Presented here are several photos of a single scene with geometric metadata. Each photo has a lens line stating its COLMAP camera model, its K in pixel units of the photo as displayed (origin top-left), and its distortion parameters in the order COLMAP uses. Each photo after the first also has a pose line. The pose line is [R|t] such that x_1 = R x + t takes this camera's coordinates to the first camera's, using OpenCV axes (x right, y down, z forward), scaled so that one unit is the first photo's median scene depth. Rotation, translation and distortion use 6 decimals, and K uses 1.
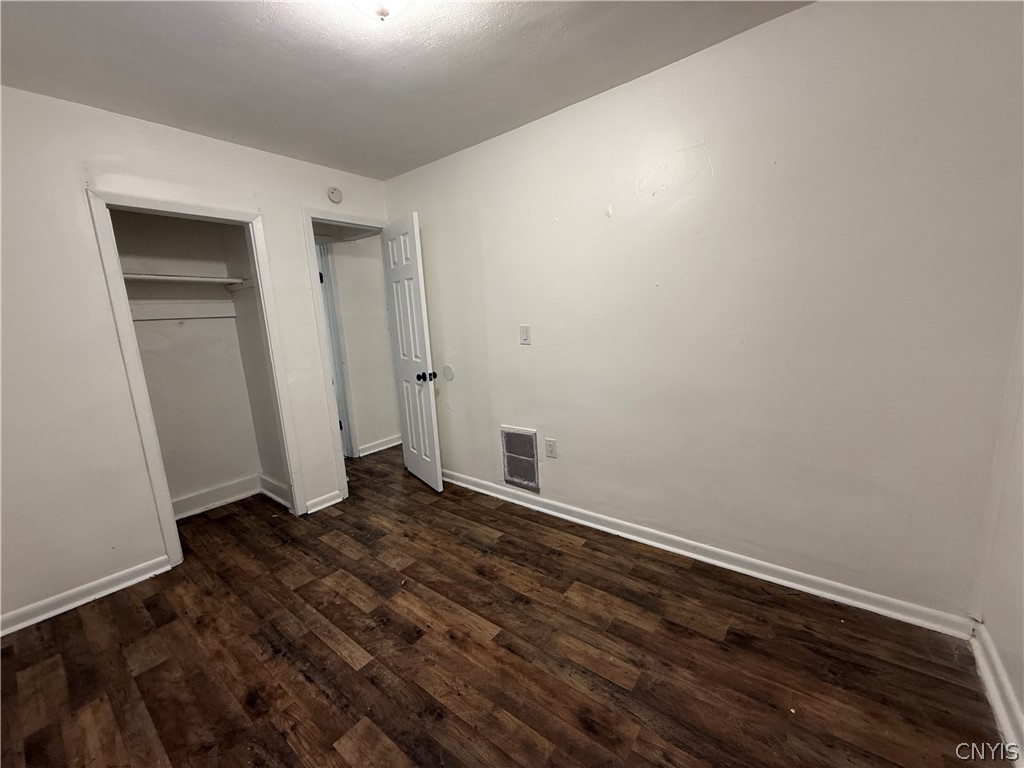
lens RADIAL K [[405.9, 0, 512.0], [0, 405.9, 384.0], [0, 0, 1]] dist [-0.010774, 0.000093]
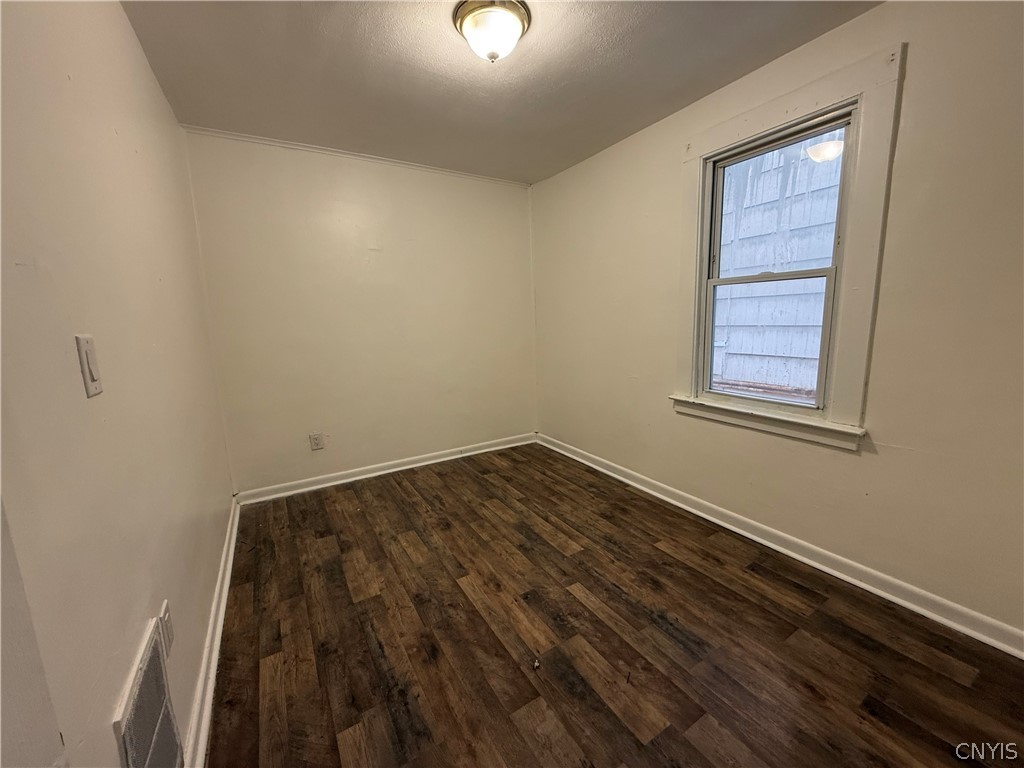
lens RADIAL K [[405.9, 0, 512.0], [0, 405.9, 384.0], [0, 0, 1]] dist [-0.010774, 0.000093]
pose [[-0.931101, 0.017172, 0.364358, -0.591508], [0.139274, 0.939948, 0.311608, -0.239366], [-0.337126, 0.340884, -0.877578, 1.751896]]
